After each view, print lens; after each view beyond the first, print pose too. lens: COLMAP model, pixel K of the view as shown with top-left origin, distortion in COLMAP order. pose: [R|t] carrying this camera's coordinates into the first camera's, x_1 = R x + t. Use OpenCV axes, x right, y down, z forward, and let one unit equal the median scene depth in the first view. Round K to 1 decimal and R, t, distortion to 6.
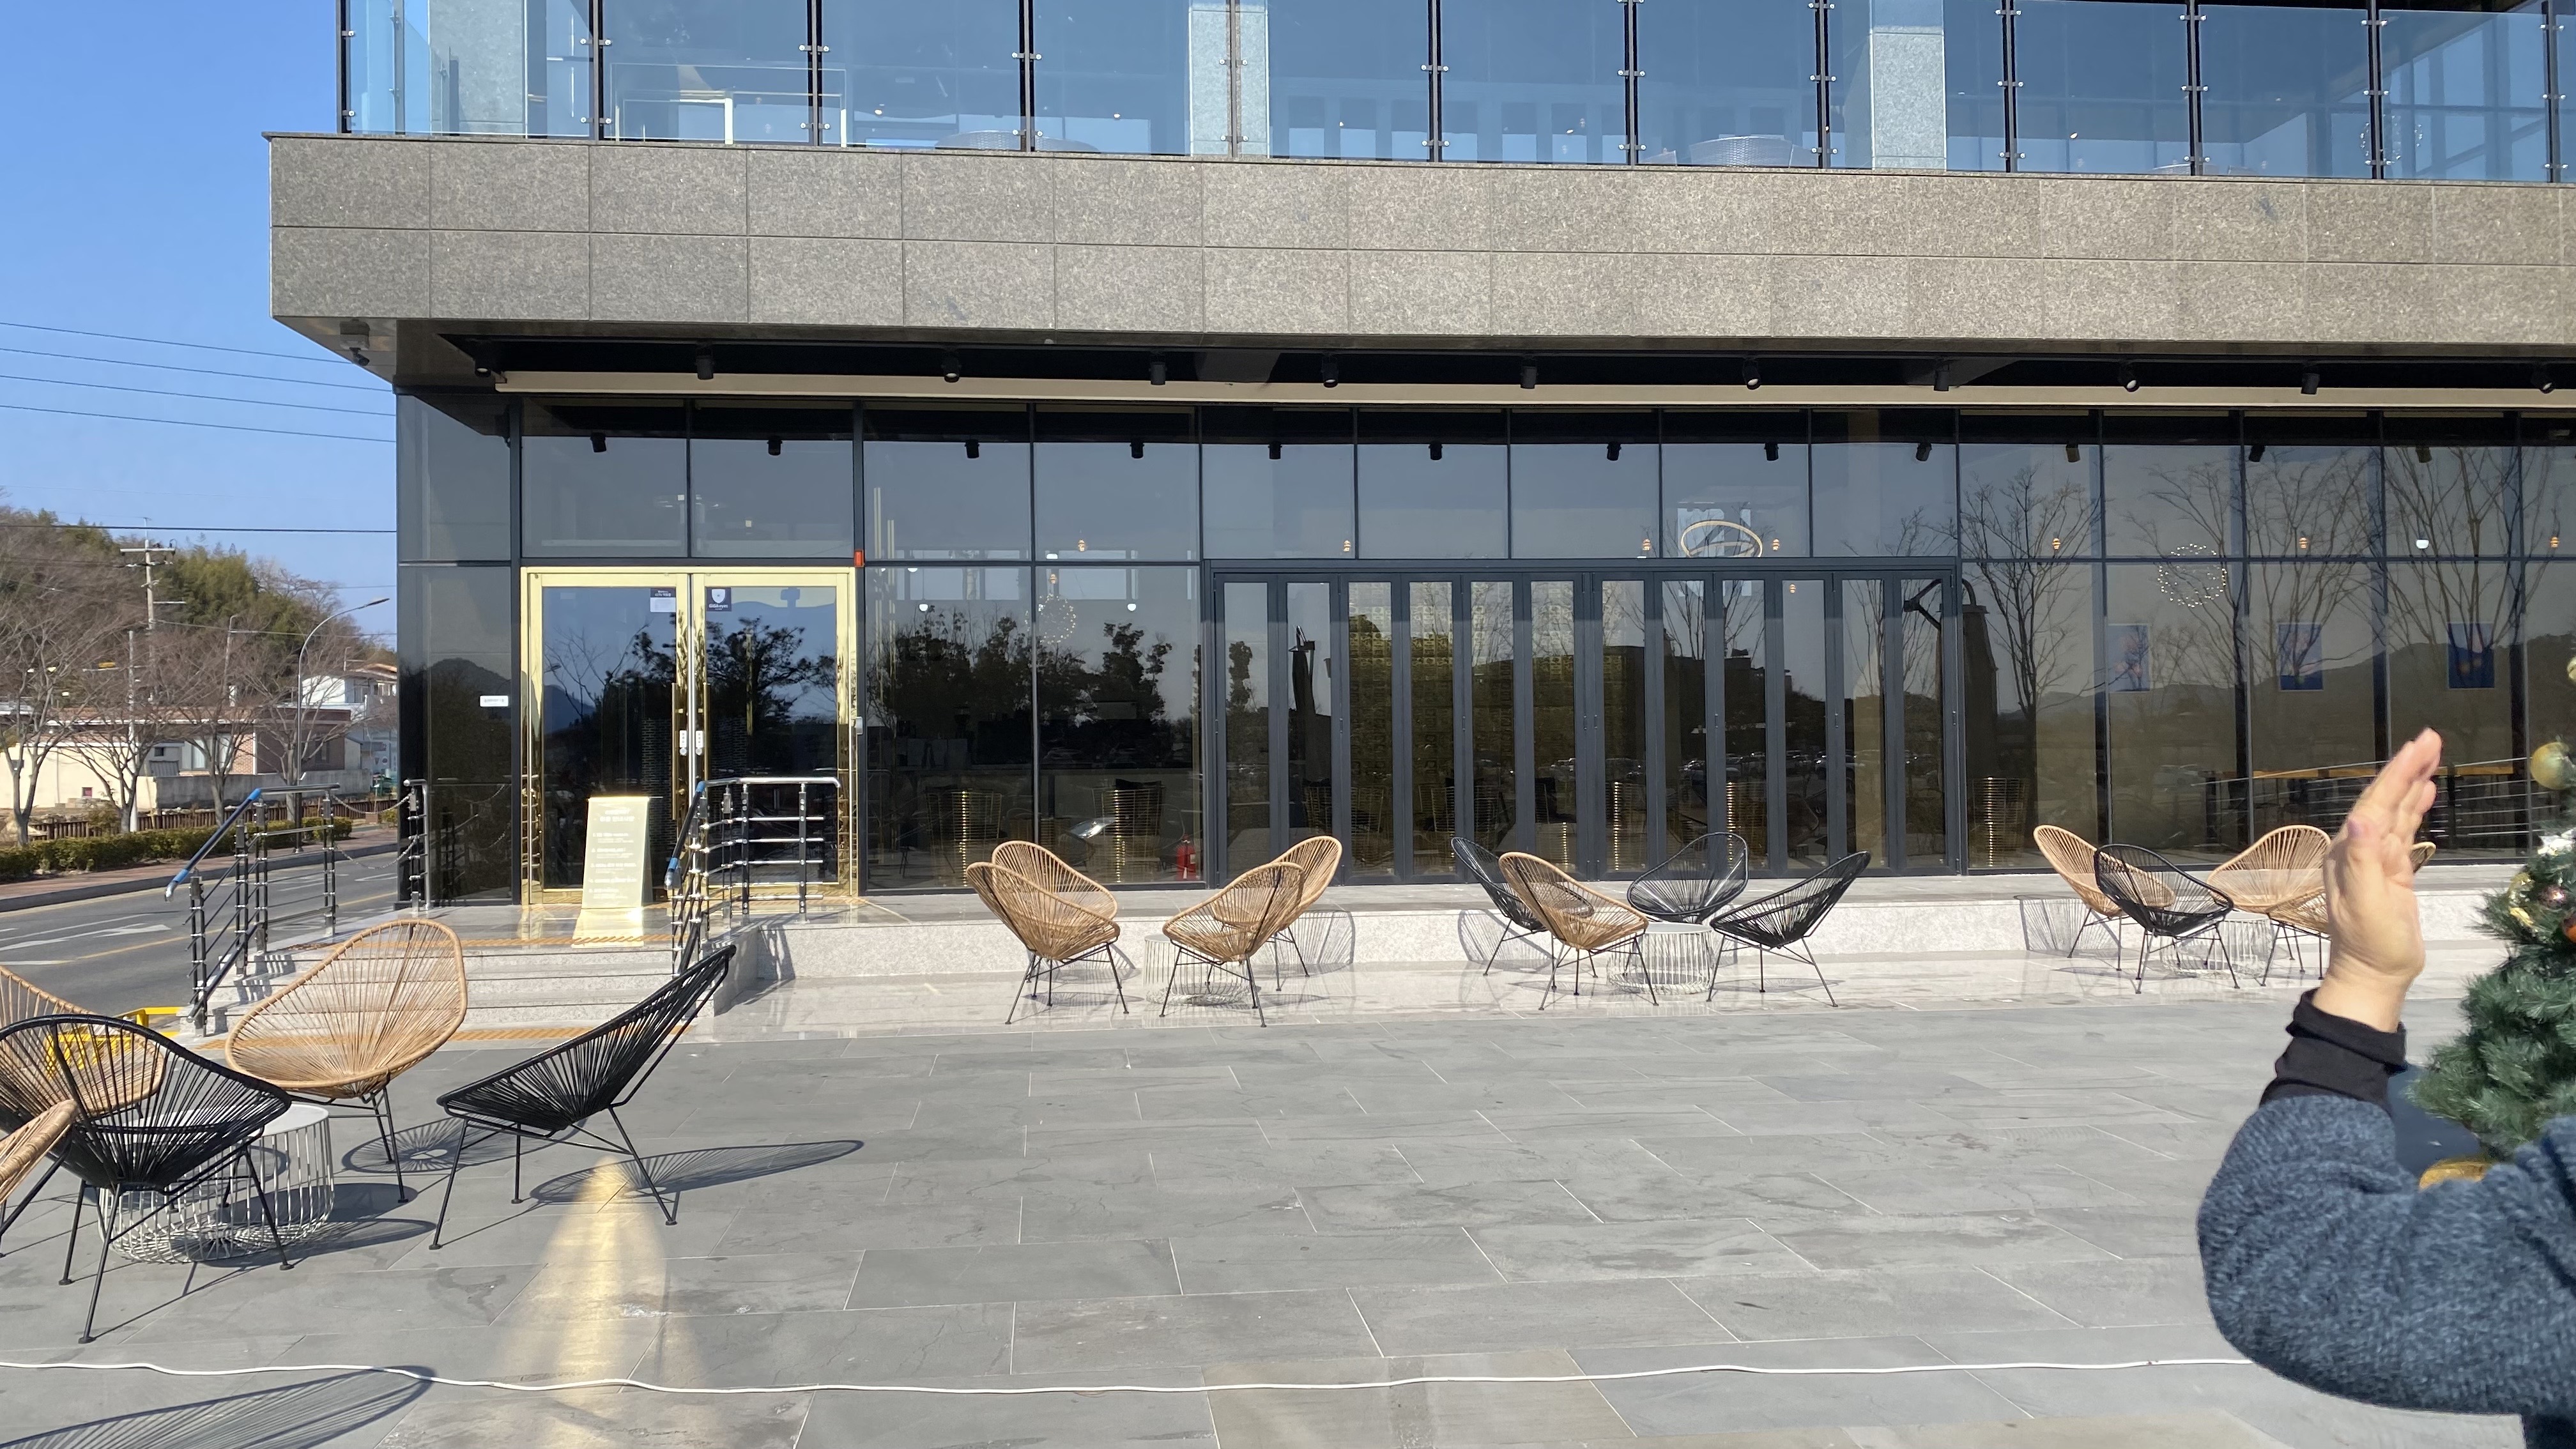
lens RADIAL K [[2034.6, 0, 1327.9], [0, 2034.6, 723.7], [0, 0, 1]] dist [0.106674, -0.342754]
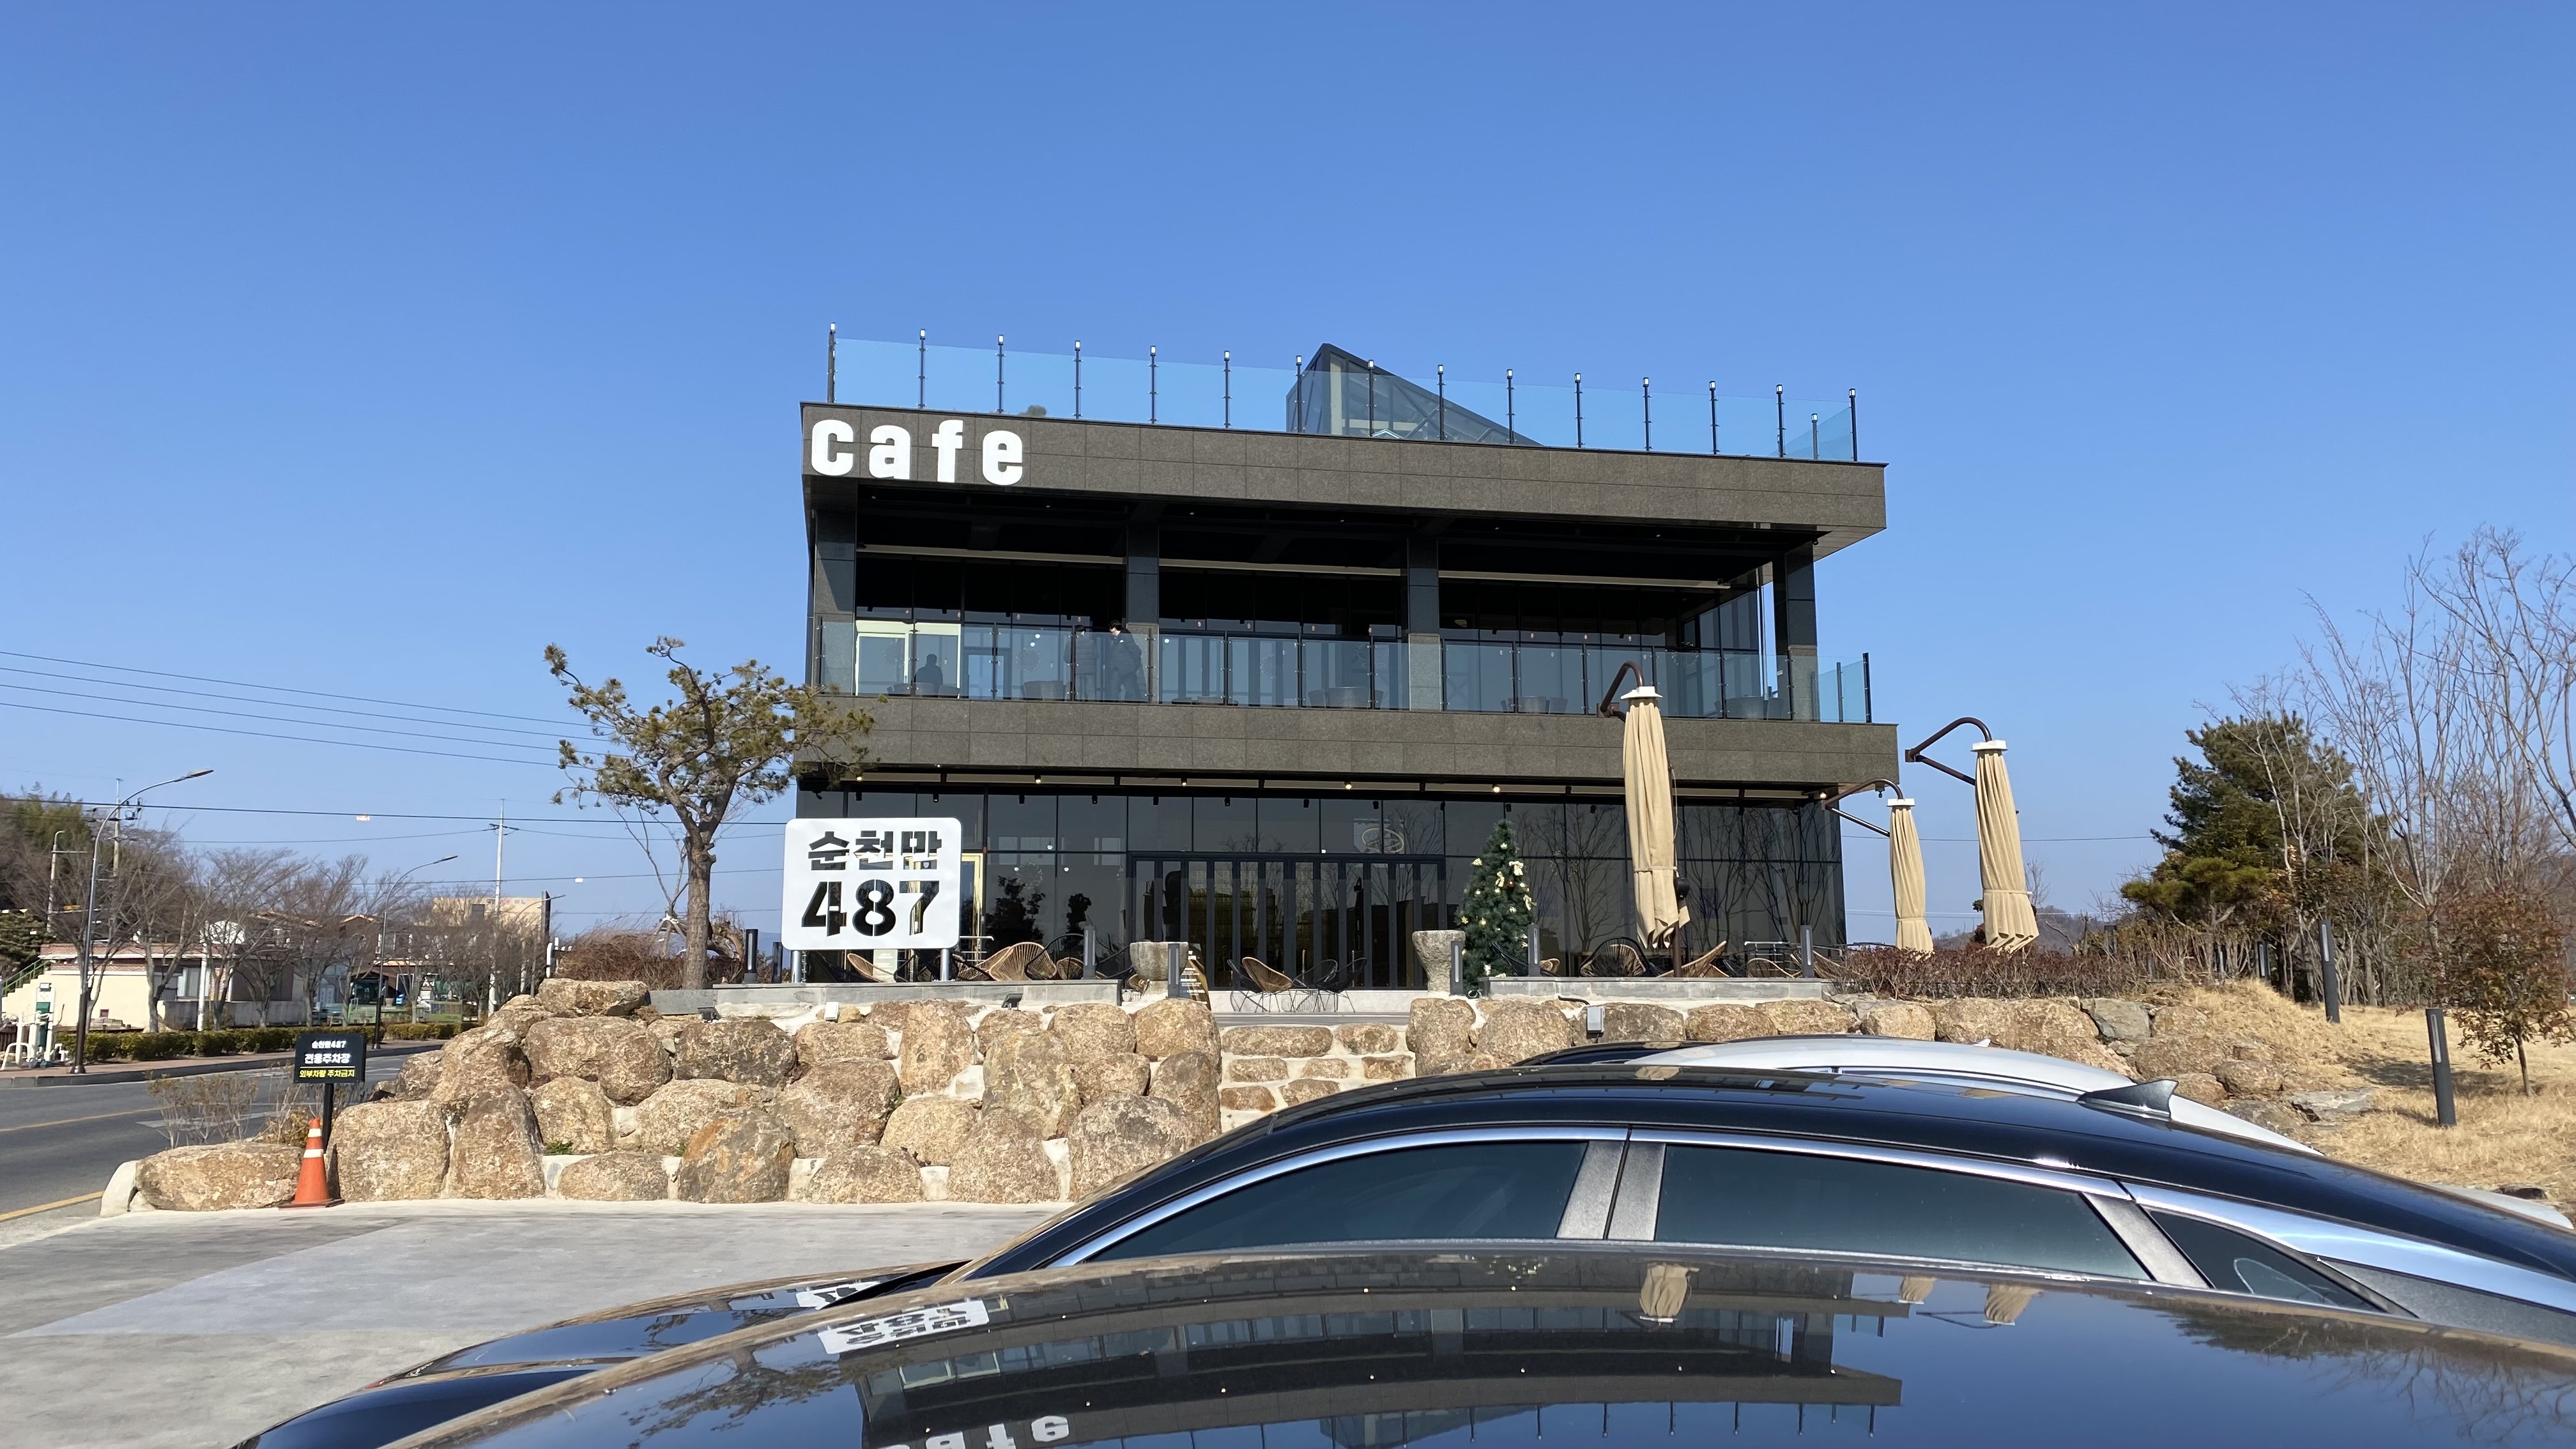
lens RADIAL K [[2034.6, 0, 1327.9], [0, 2034.6, 723.7], [0, 0, 1]] dist [0.106674, -0.342754]
pose [[0.995484, 0.017314, 0.093339, -0.054711], [-0.005406, 0.991970, -0.126355, 0.073526], [-0.094777, 0.125280, 0.987584, -1.432598]]
